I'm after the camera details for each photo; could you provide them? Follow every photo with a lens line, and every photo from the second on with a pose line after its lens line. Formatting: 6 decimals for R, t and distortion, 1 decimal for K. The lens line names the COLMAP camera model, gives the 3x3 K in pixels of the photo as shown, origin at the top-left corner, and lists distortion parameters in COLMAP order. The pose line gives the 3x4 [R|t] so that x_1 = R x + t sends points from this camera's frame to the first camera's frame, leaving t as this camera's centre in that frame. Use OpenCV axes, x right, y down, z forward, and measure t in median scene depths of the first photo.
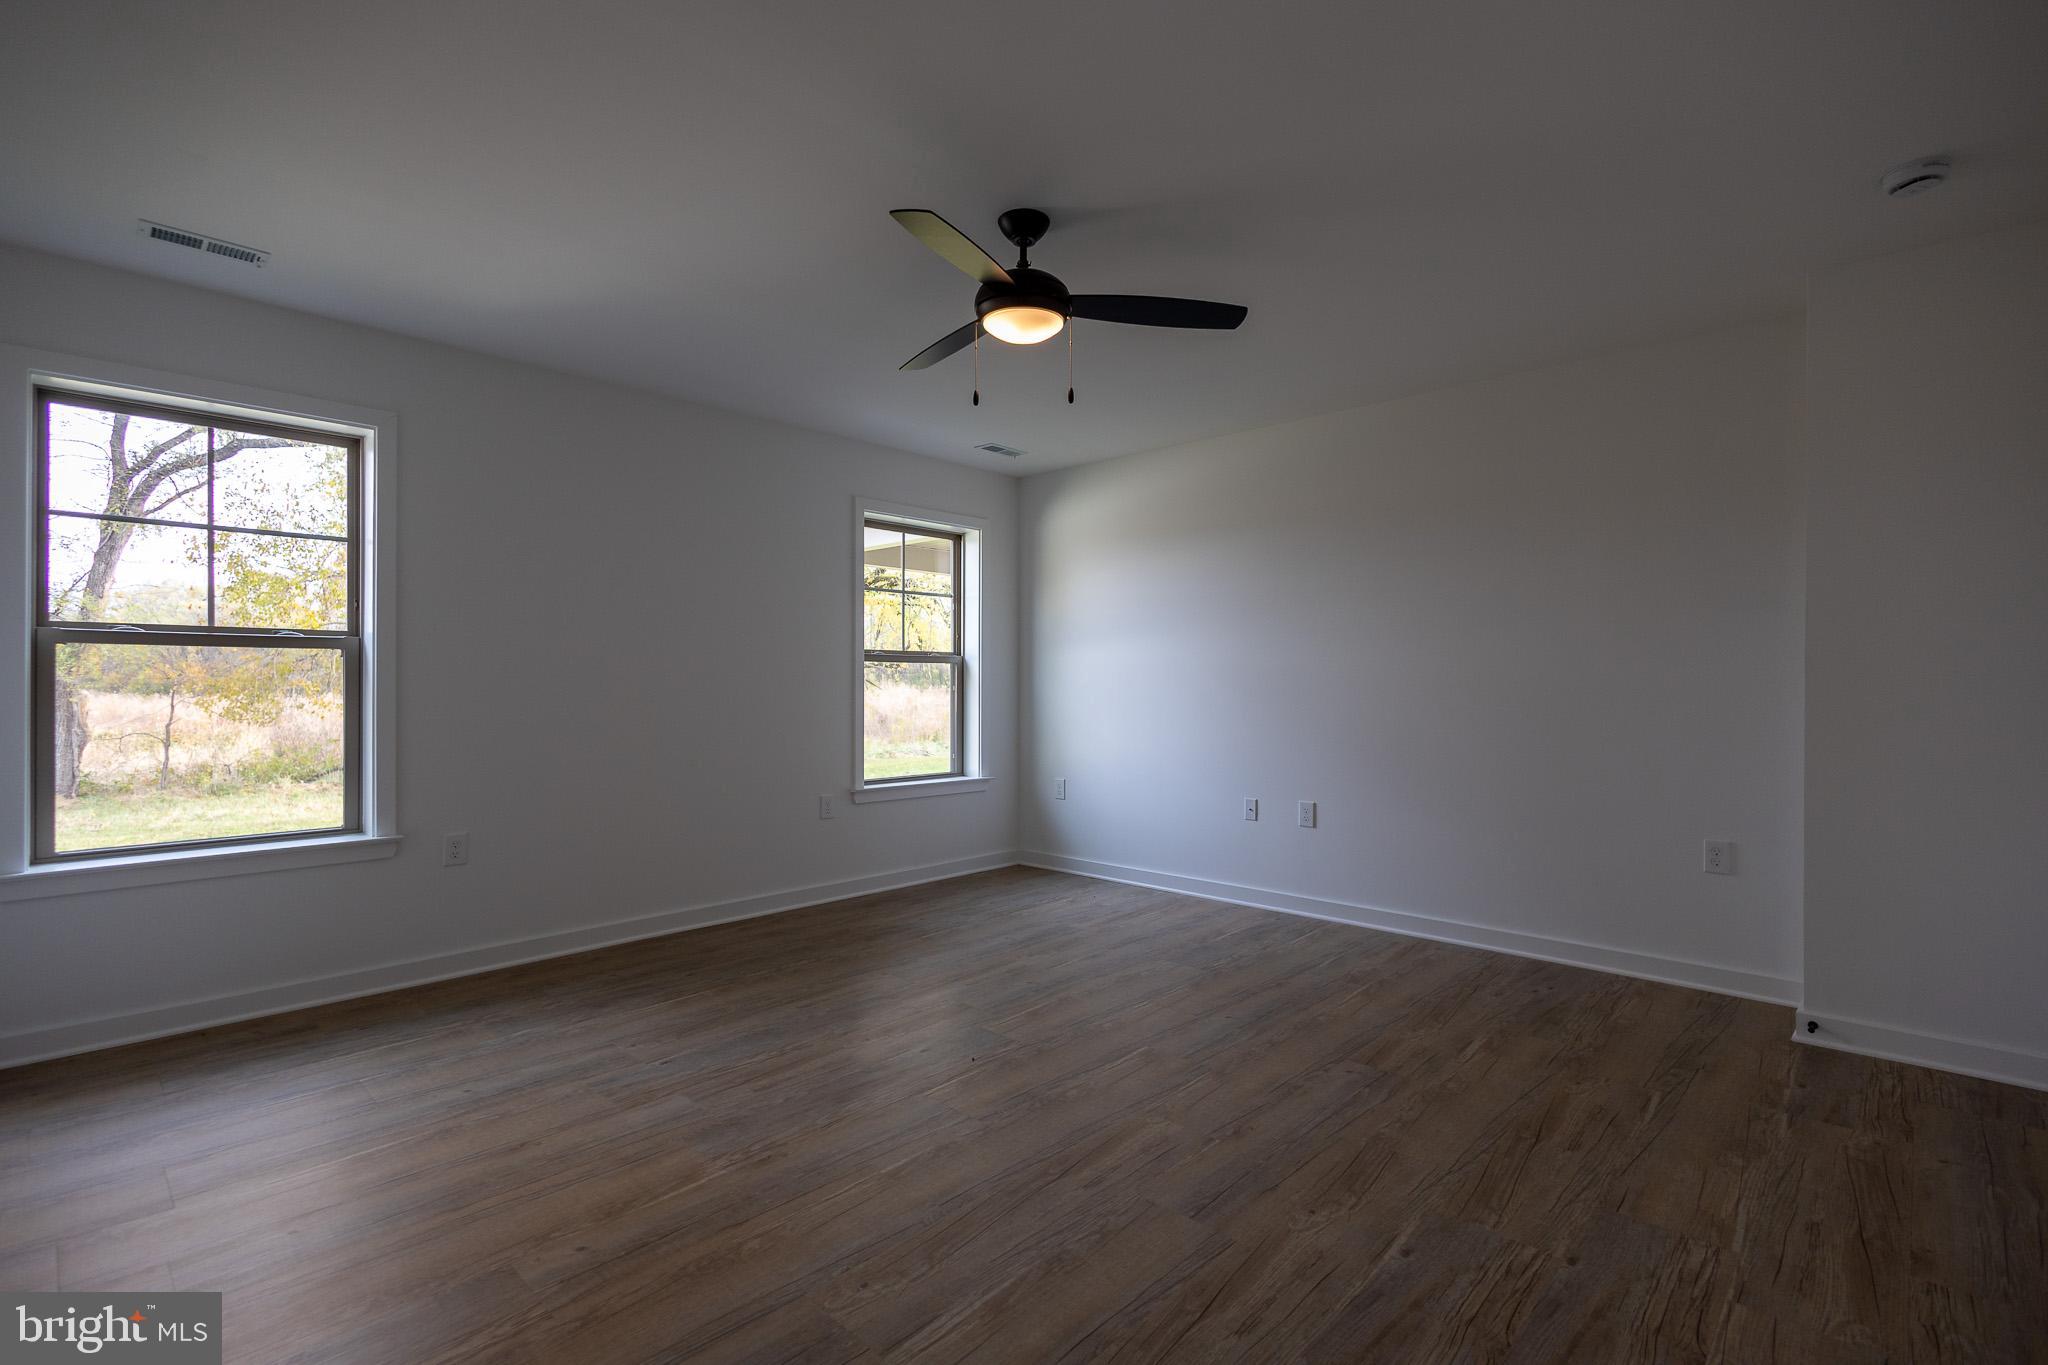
lens RADIAL K [[913.2, 0, 1047.4], [0, 913.2, 684.4], [0, 0, 1]] dist [0.004267, -0.000520]
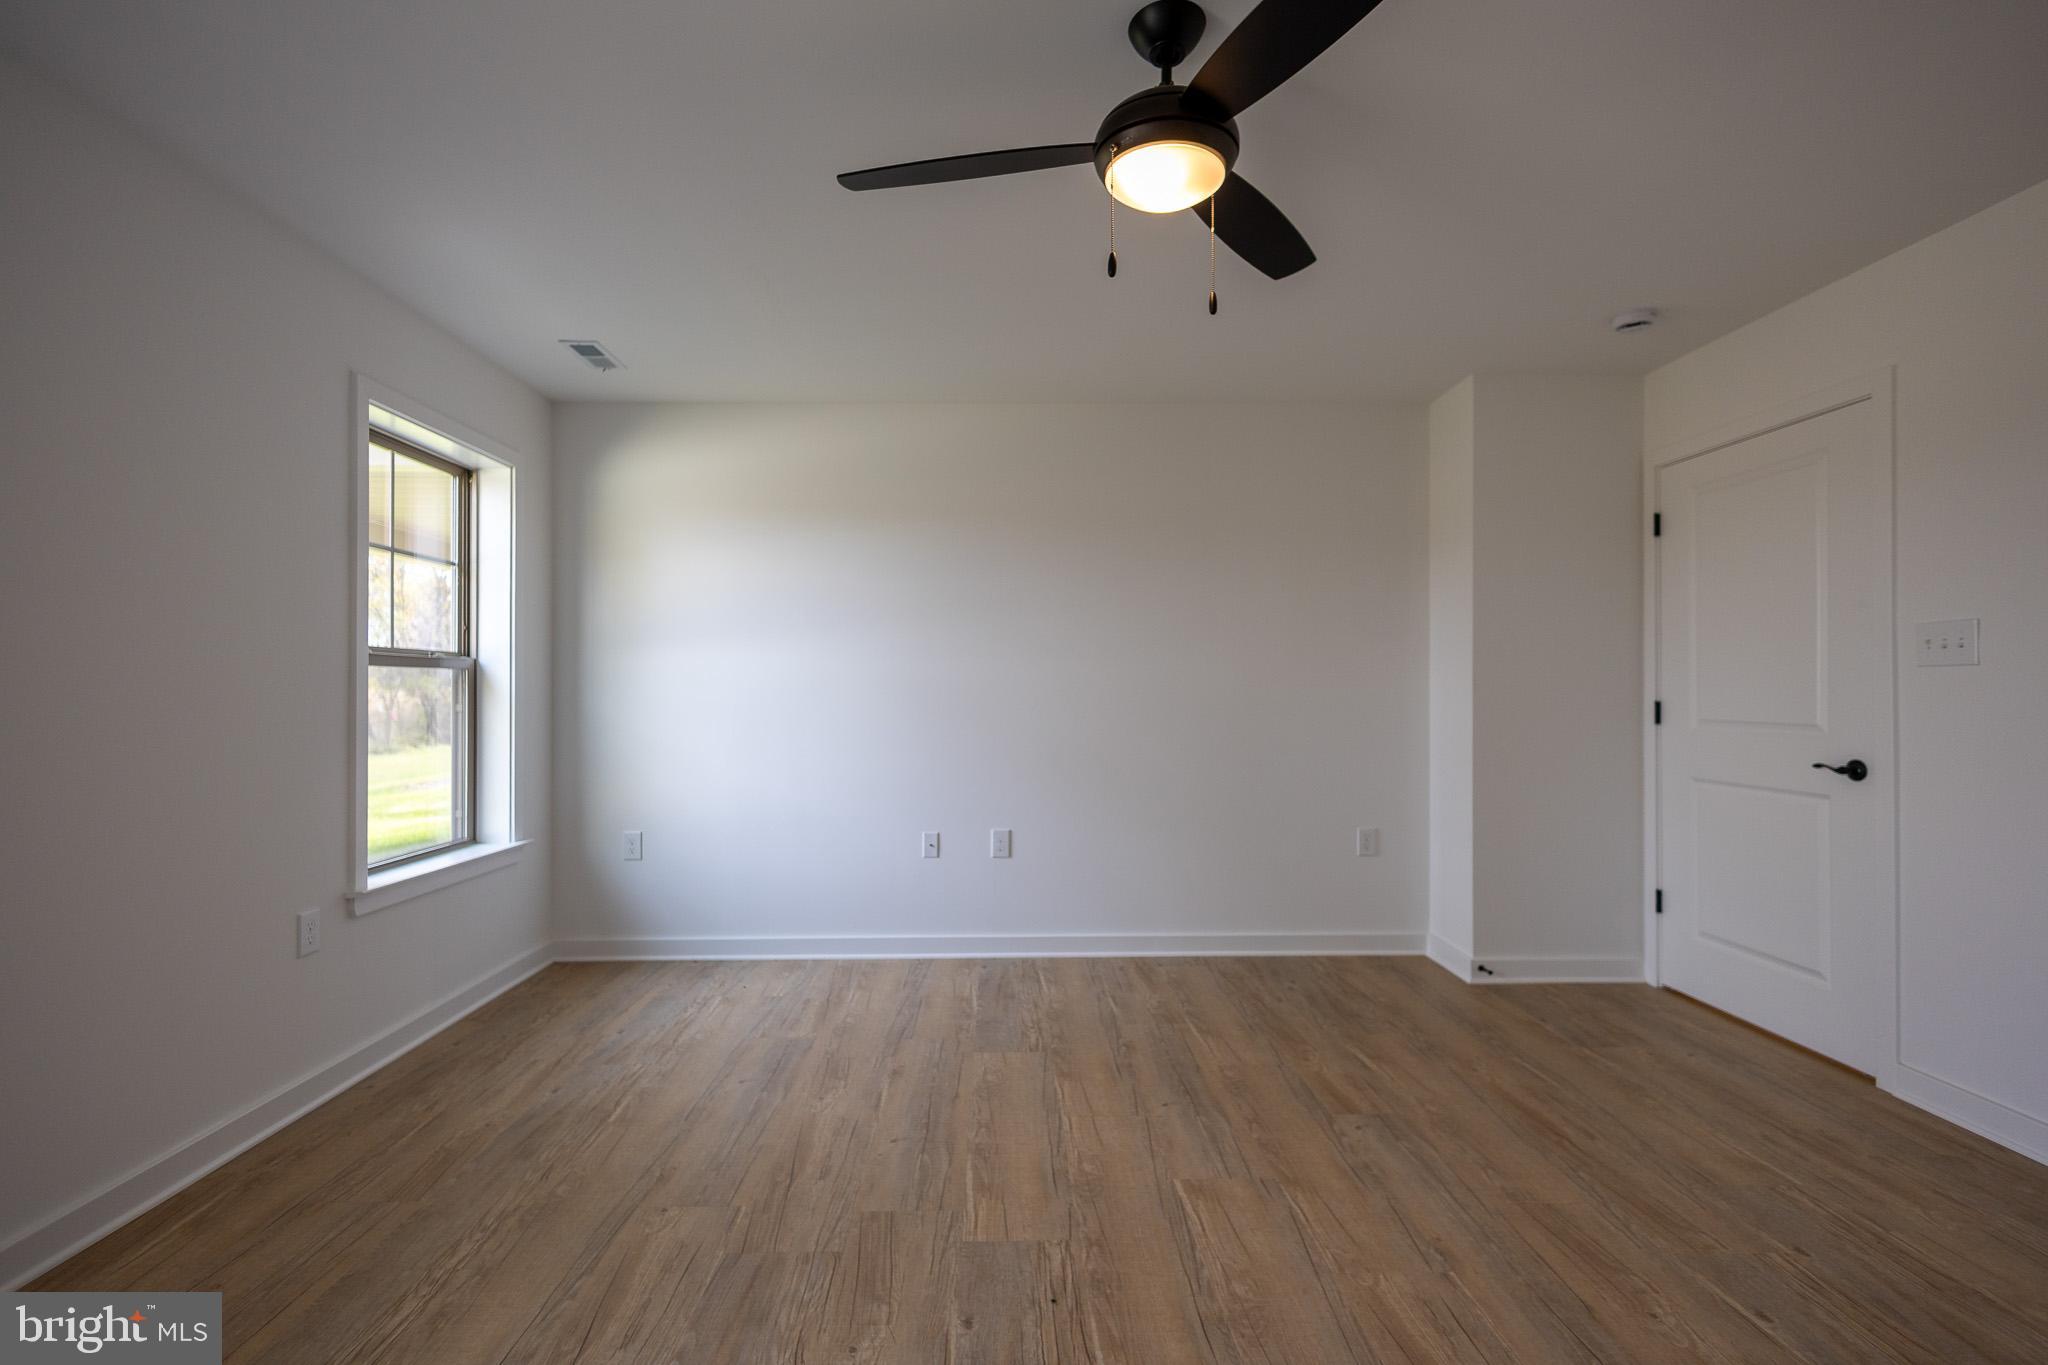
lens RADIAL K [[916.6, 0, 994.8], [0, 916.6, 690.3], [0, 0, 1]] dist [0.003131, 0.000361]
pose [[0.731121, -0.003815, 0.682237, -0.410141], [0.002973, 0.999993, 0.002406, -0.013579], [-0.682242, 0.000269, 0.731127, 0.419021]]
